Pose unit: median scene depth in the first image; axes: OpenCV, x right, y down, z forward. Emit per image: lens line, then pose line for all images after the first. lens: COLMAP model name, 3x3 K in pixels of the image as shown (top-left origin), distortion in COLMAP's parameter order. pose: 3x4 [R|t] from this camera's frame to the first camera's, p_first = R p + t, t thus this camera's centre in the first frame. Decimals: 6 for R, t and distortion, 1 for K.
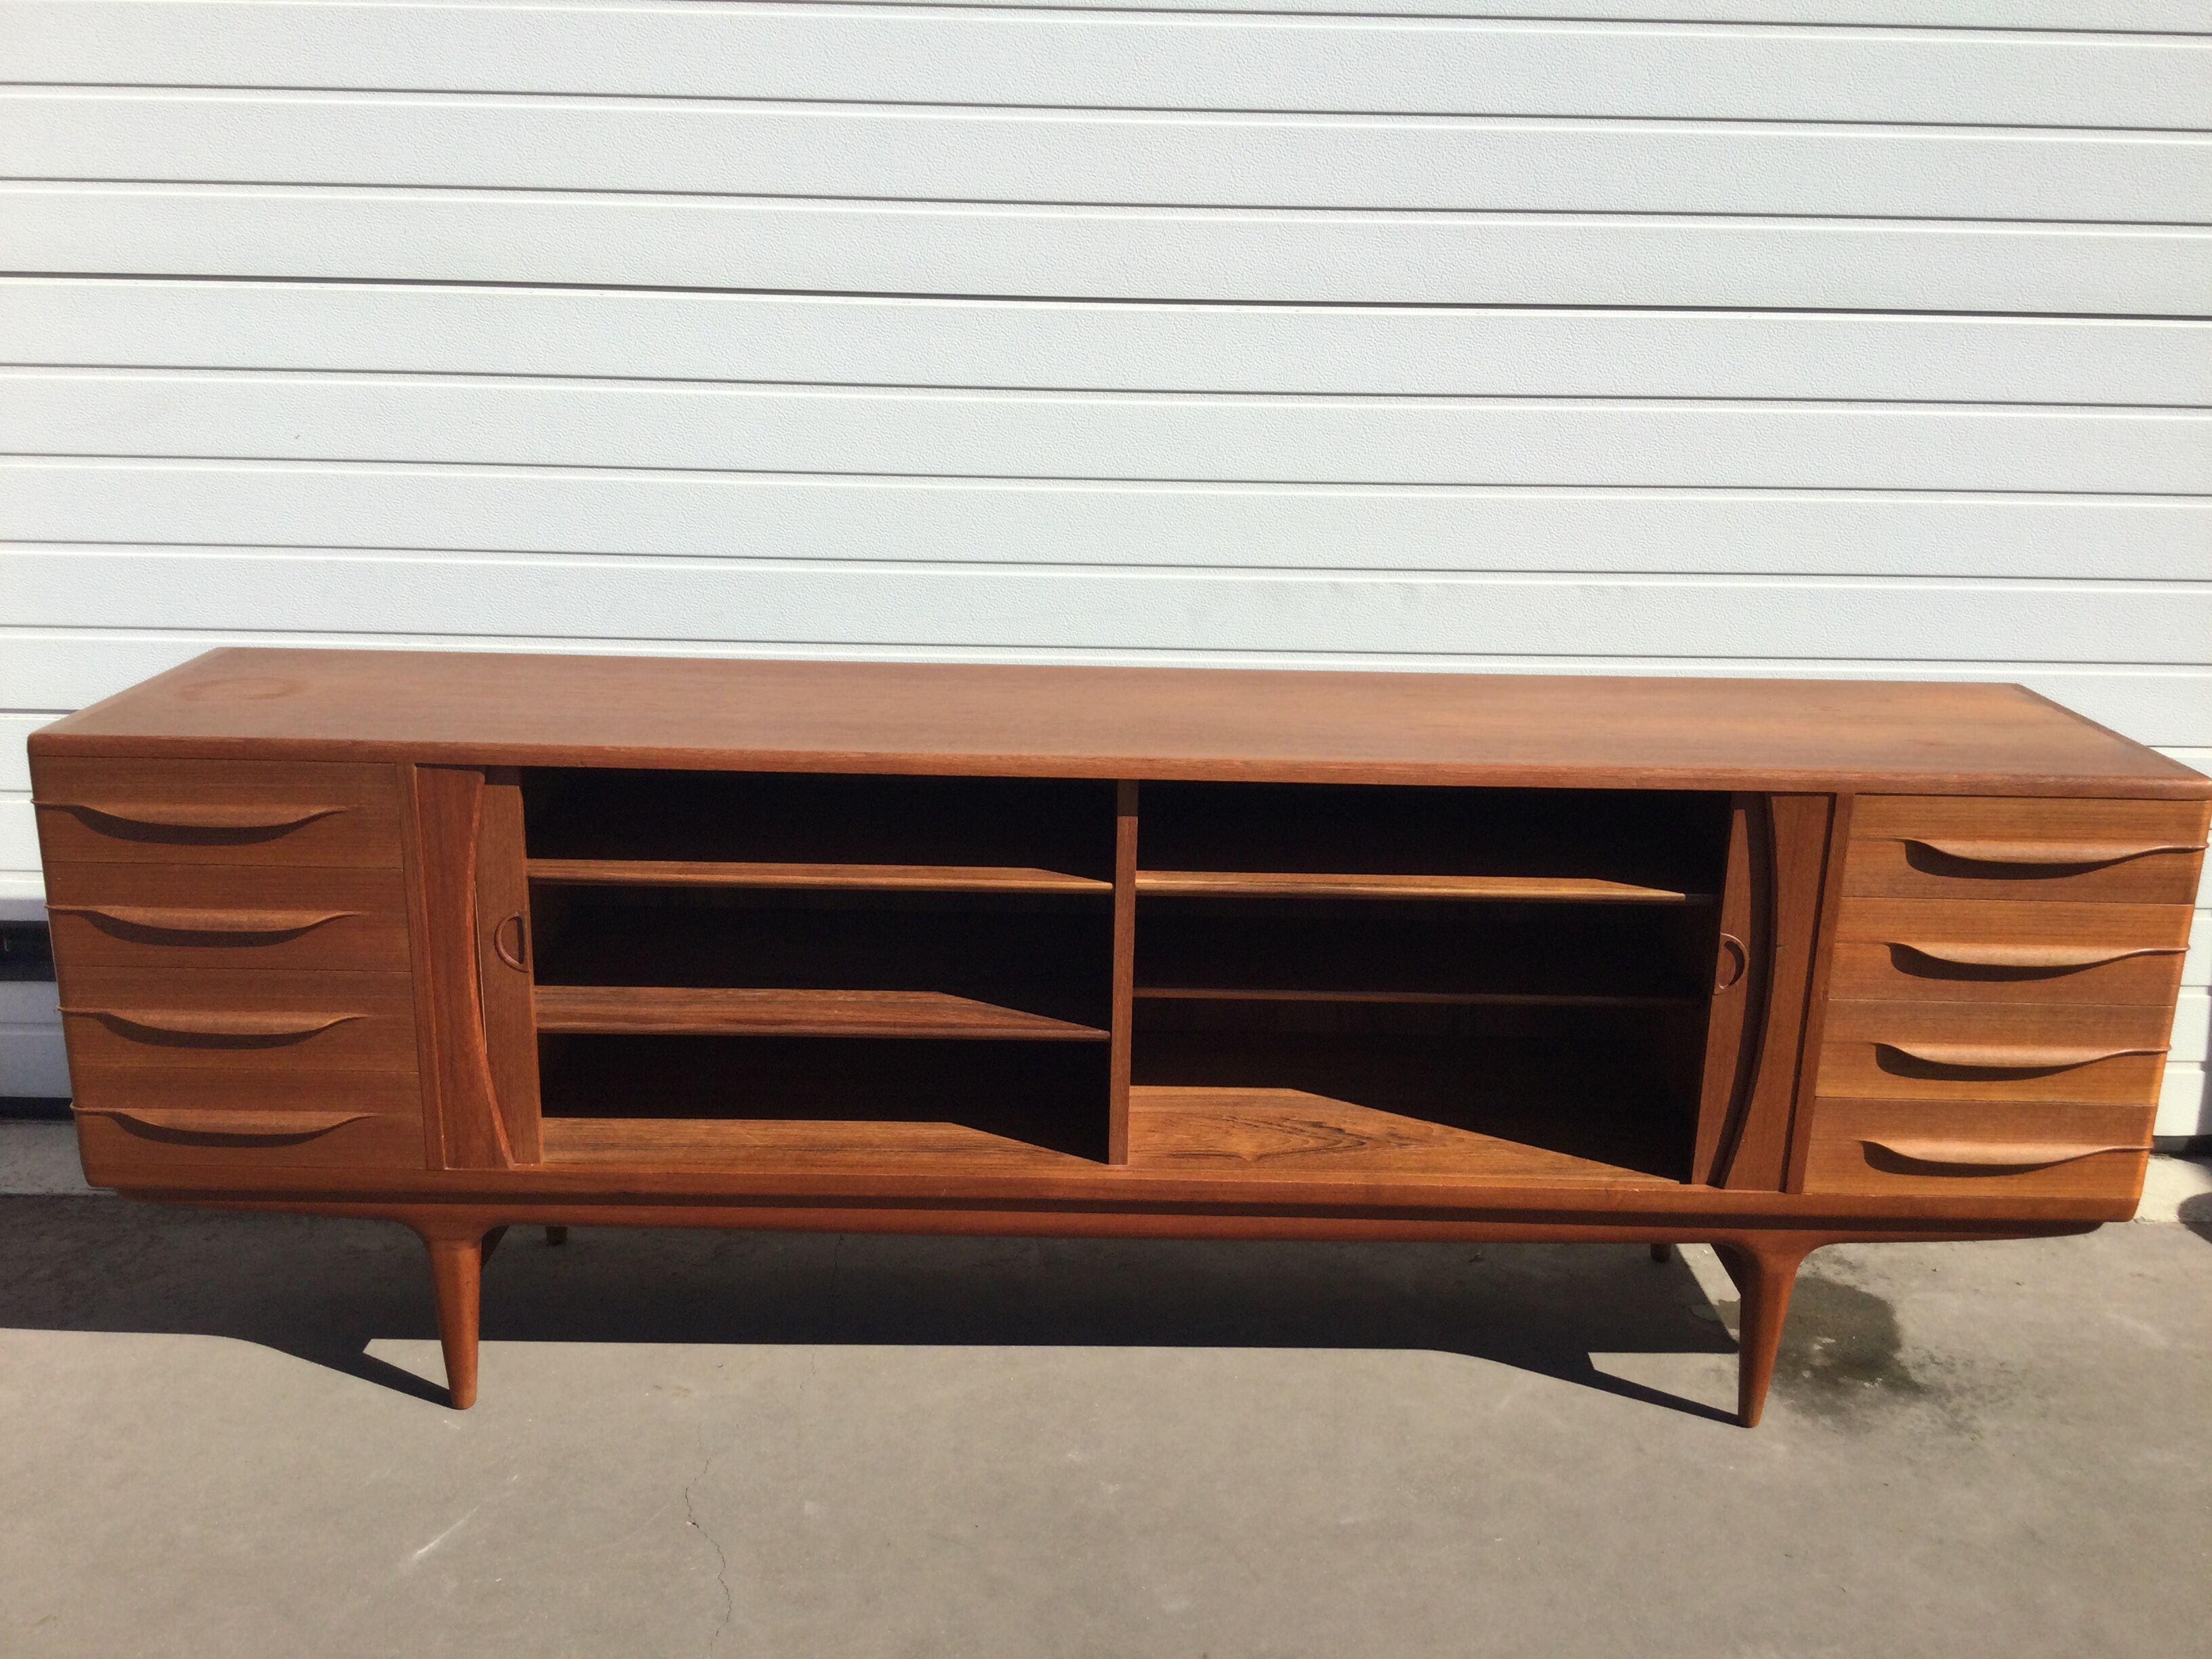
lens RADIAL K [[2040.1, 0, 1106.0], [0, 2040.1, 829.5], [0, 0, 1]] dist [0.105542, -0.191087]
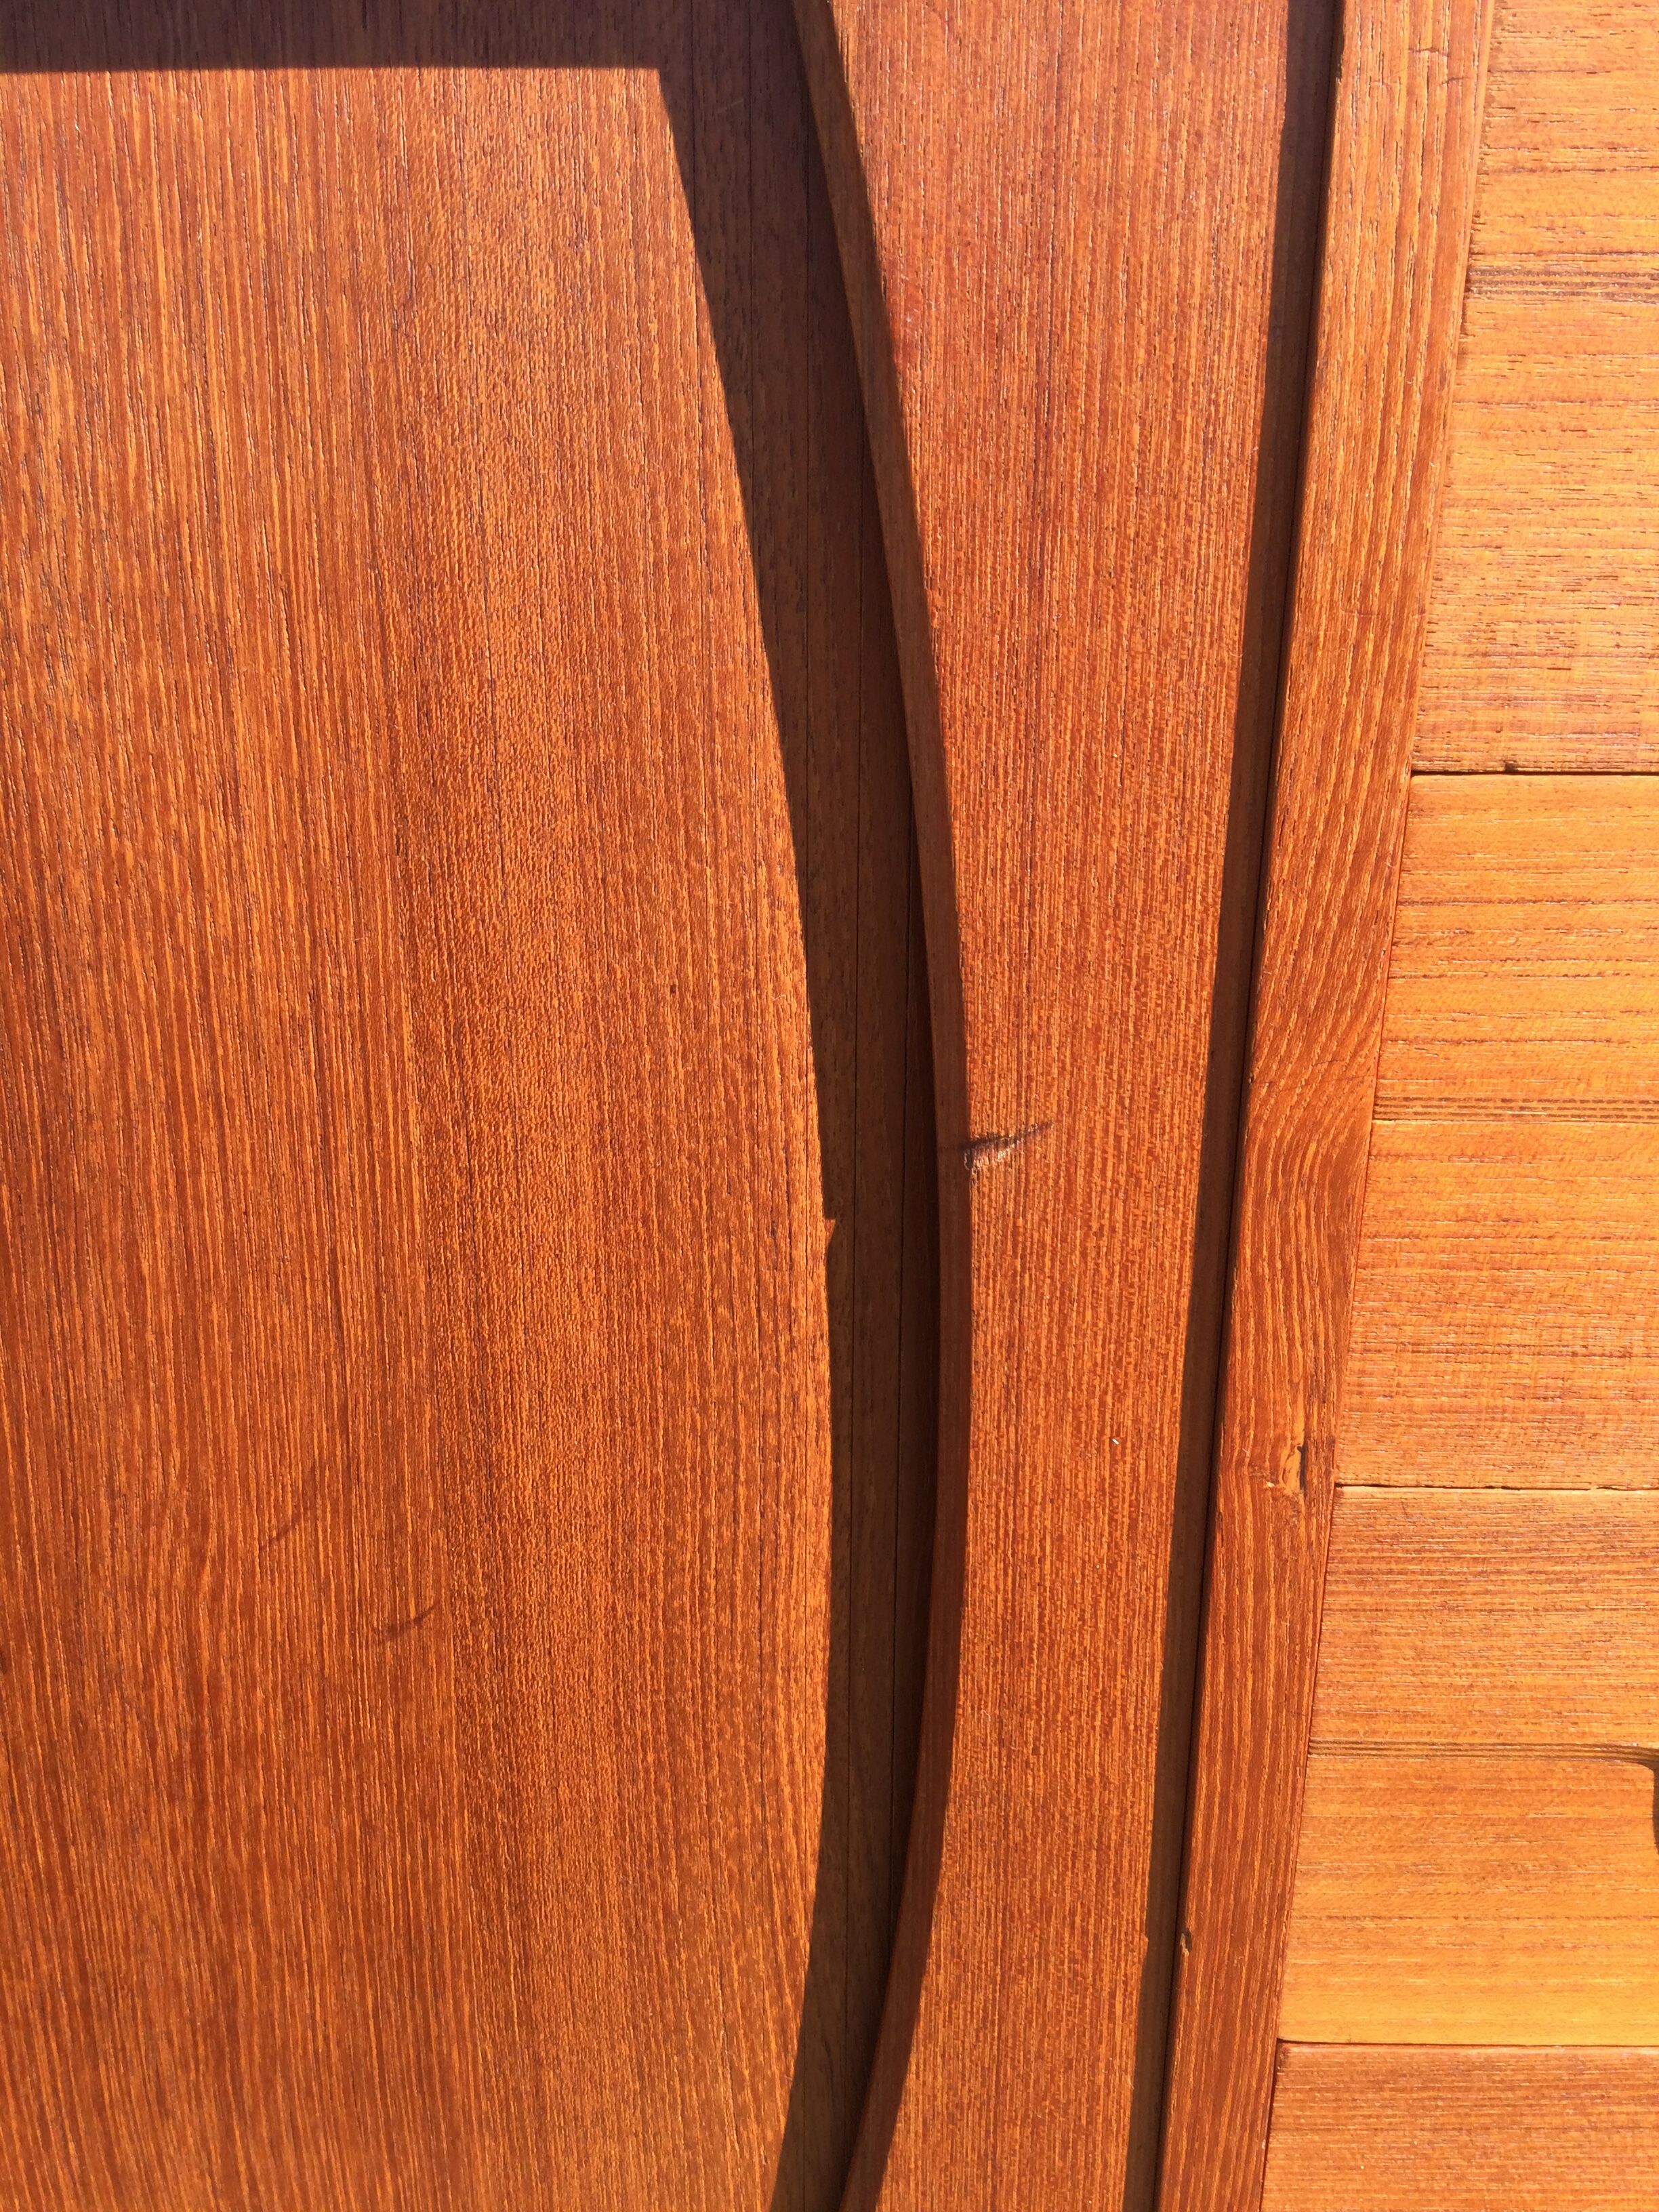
lens RADIAL K [[1996.4, 0, 816.2], [0, 1996.4, 1095.5], [0, 0, 1]] dist [0.093072, -0.176152]
pose [[0.999674, -0.010693, -0.023187, 0.316559], [0.012025, 0.998240, 0.058075, 0.044857], [0.022525, -0.058335, 0.998043, 0.856070]]
